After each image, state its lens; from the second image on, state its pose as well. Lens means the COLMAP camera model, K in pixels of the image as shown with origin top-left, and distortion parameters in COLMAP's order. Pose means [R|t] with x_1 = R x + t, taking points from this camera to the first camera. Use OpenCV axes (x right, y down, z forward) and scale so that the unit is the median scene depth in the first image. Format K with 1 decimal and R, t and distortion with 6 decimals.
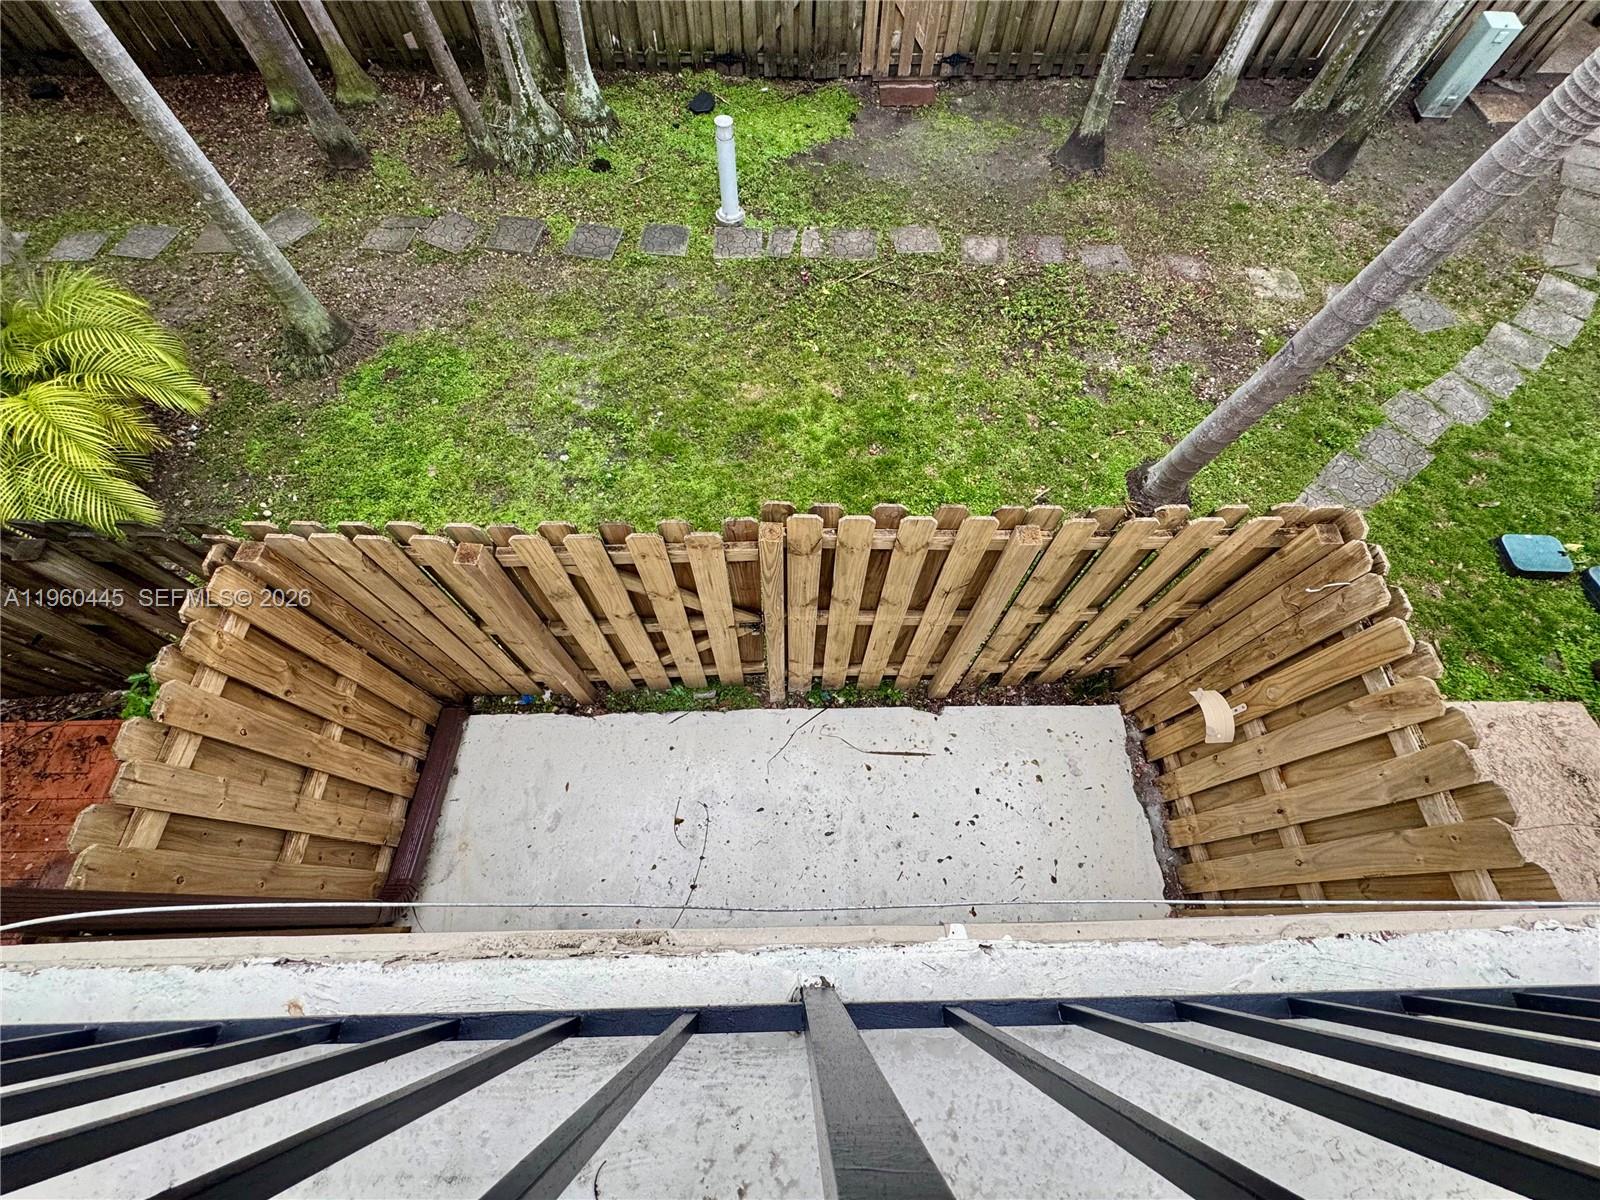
lens RADIAL K [[642.0, 0, 799.5], [0, 642.0, 605.8], [0, 0, 1]] dist [-0.002649, 0.000572]
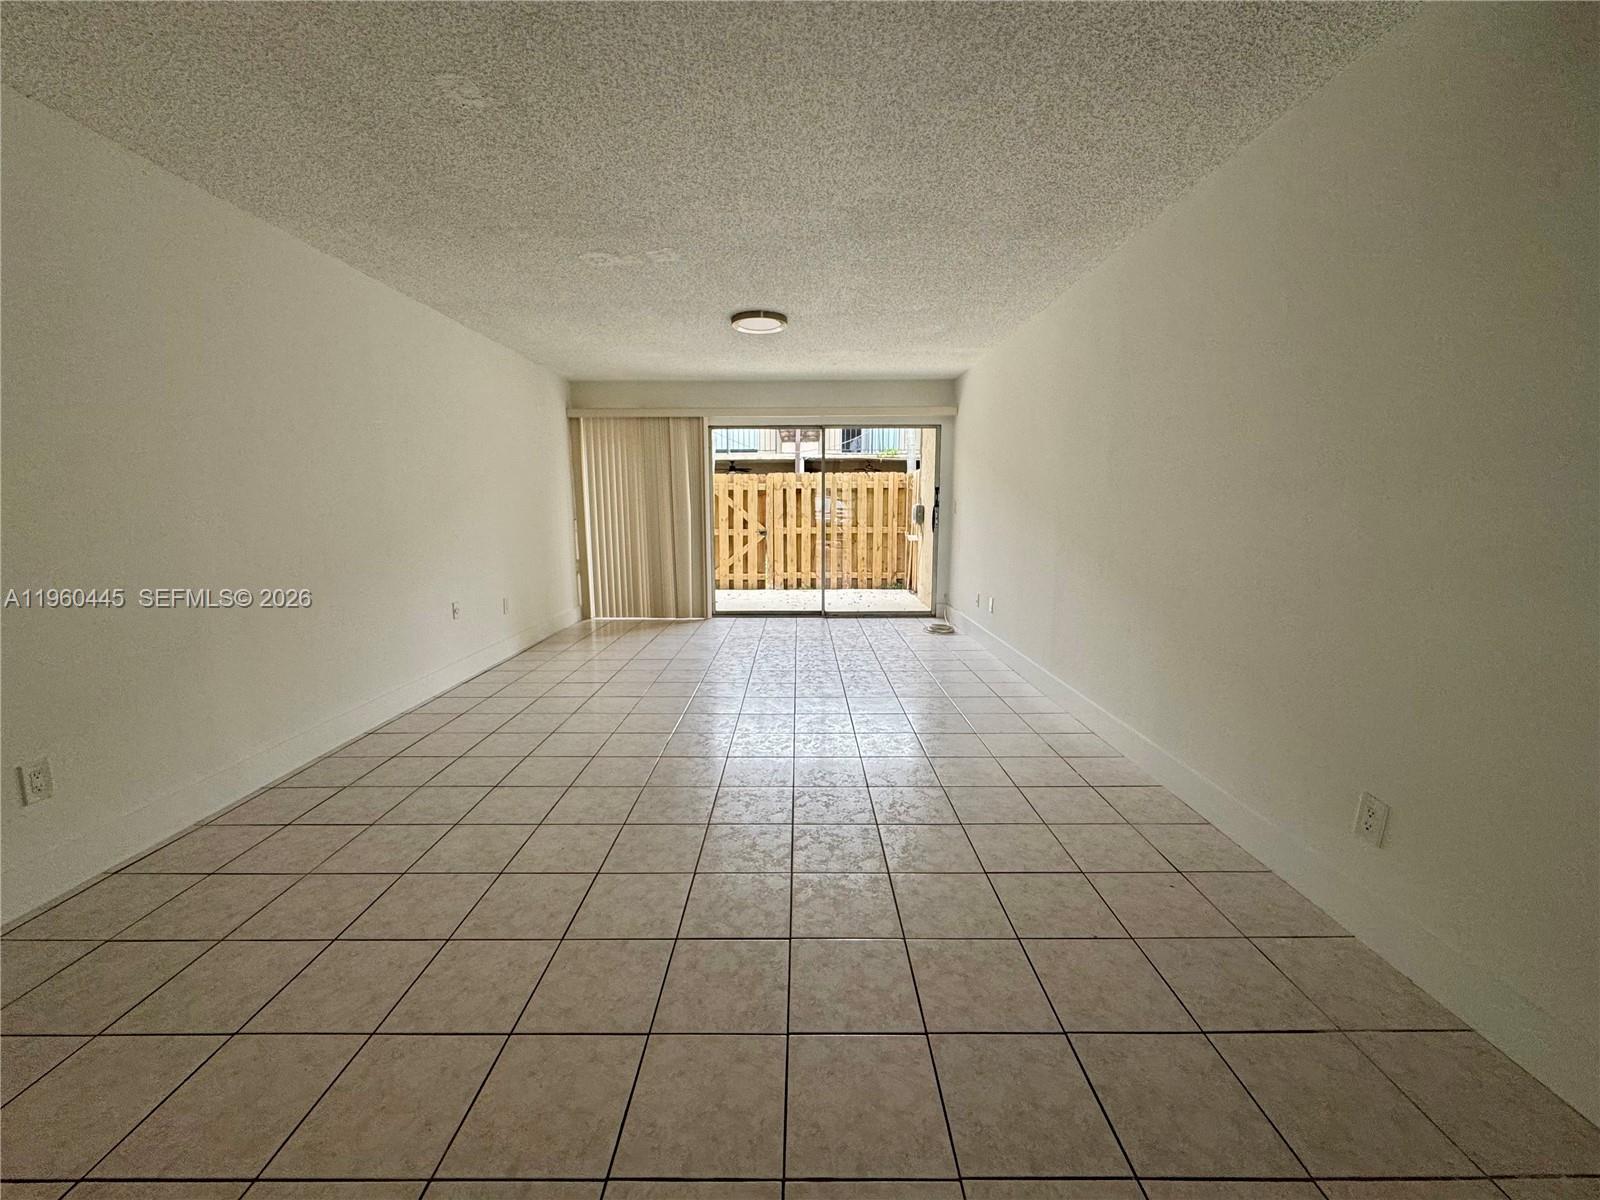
lens RADIAL K [[642.0, 0, 798.9], [0, 642.0, 598.2], [0, 0, 1]] dist [-0.002649, 0.000572]
pose [[0.999626, -0.017450, -0.021036, 0.159701], [-0.007593, 0.562073, -0.827053, 2.749174], [0.026256, 0.826904, 0.561730, -0.481688]]
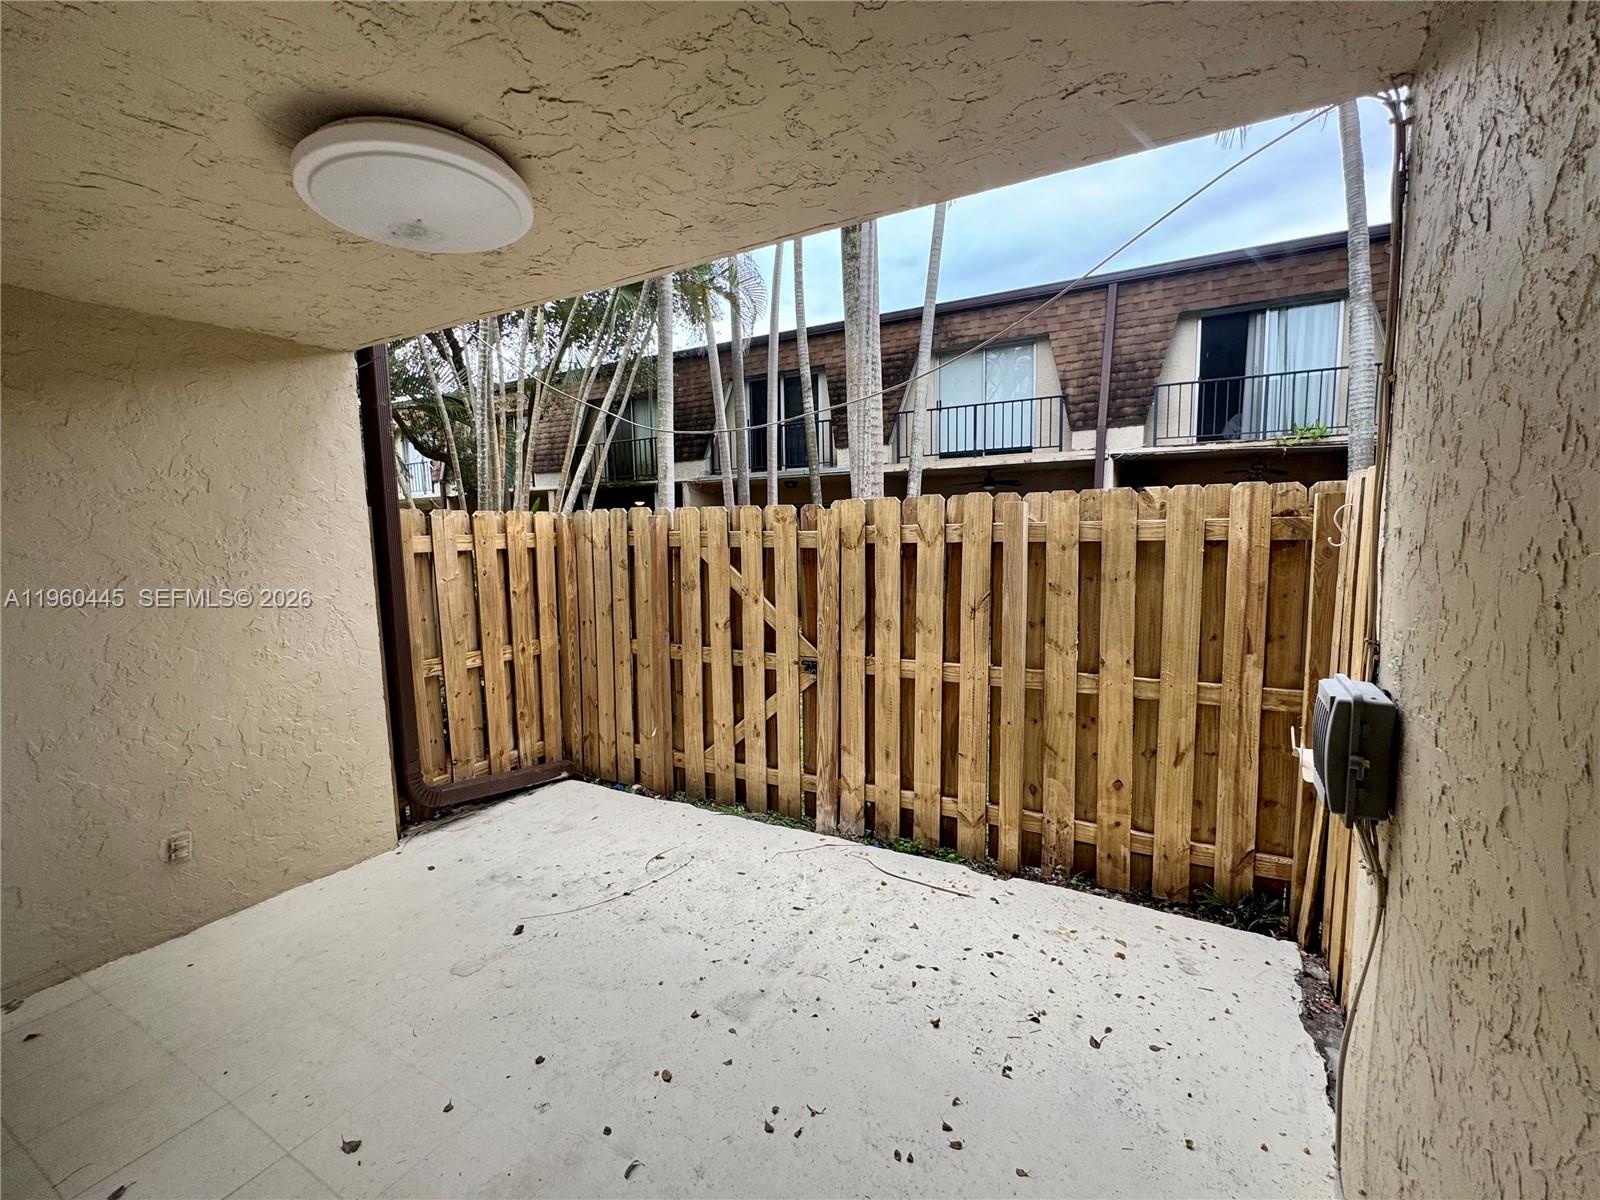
lens RADIAL K [[694.3, 0, 802.1], [0, 694.3, 595.9], [0, 0, 1]] dist [0.003599, 0.000573]
pose [[0.863605, 0.018582, -0.503827, 0.510064], [-0.437996, 0.522569, -0.731492, 0.845283], [0.249691, 0.852395, 0.459432, 0.328826]]
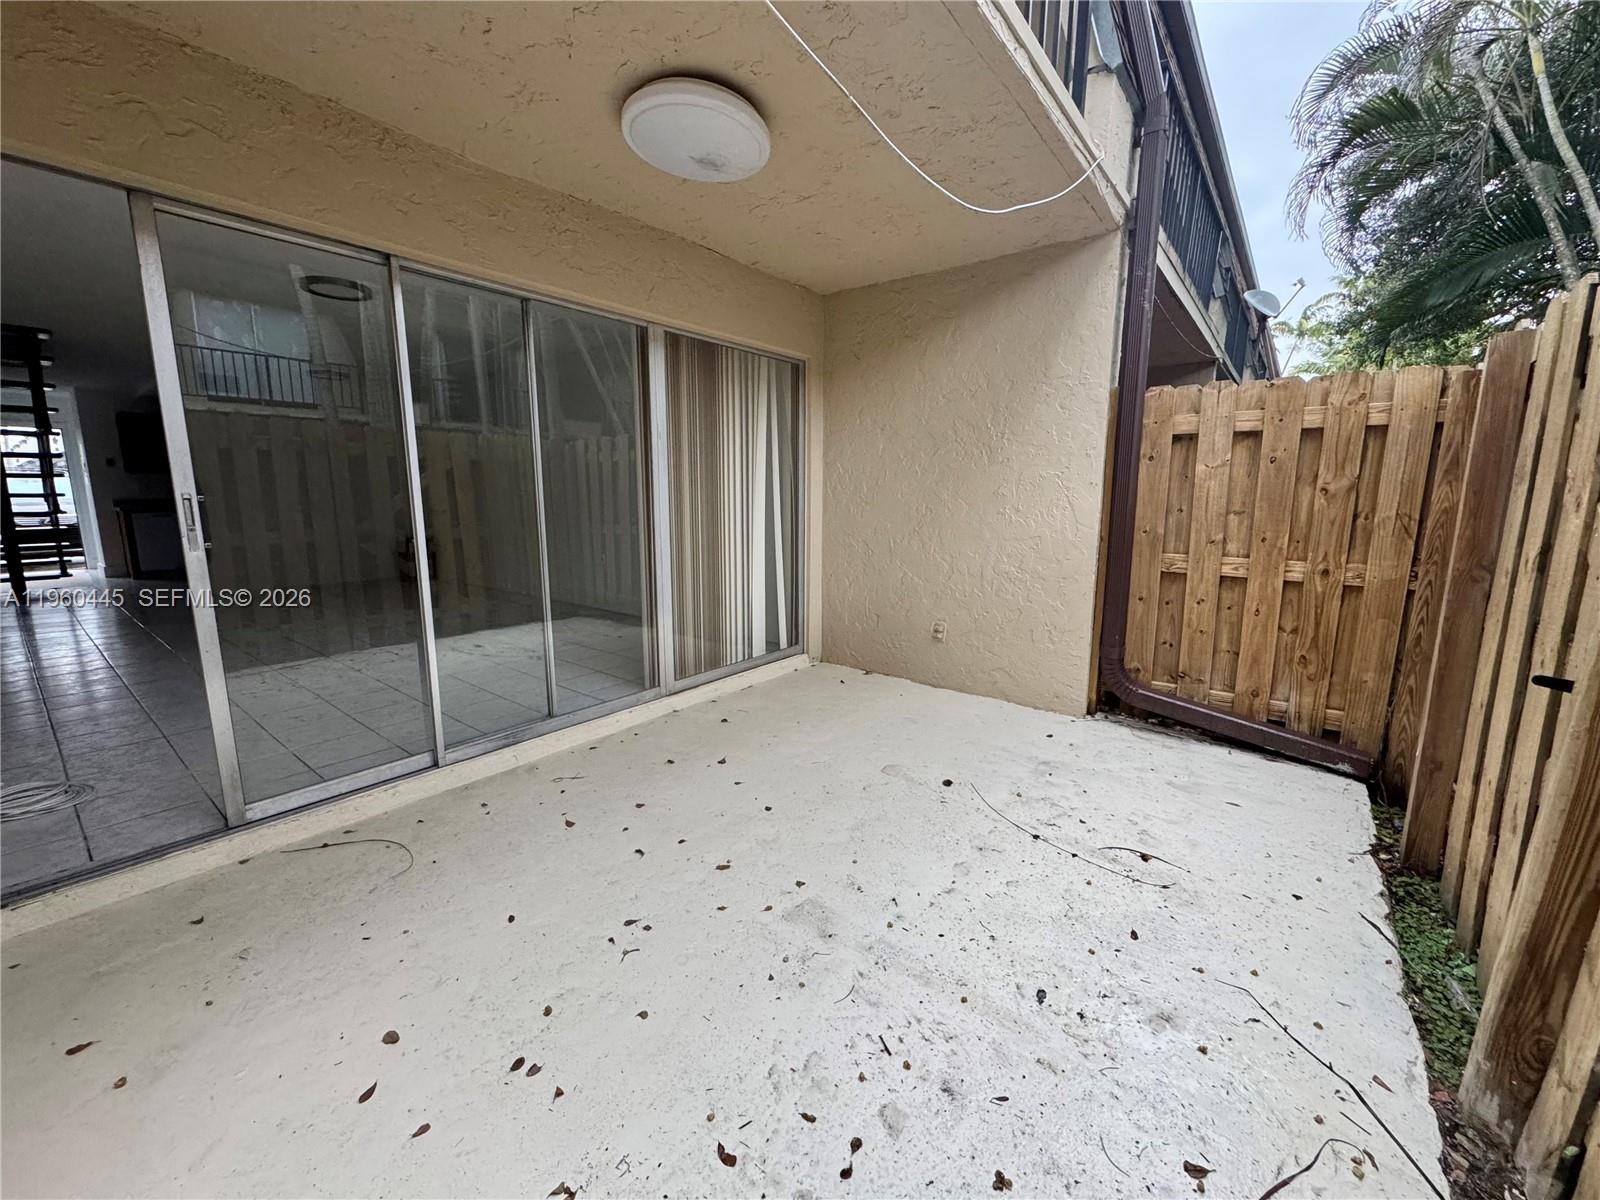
lens RADIAL K [[642.0, 0, 802.0], [0, 642.0, 597.7], [0, 0, 1]] dist [-0.002649, 0.000572]
pose [[-0.632605, 0.106204, -0.767158, 0.509666], [-0.702611, 0.338004, 0.626172, 0.110390], [0.325804, 0.935133, -0.139202, 0.826026]]
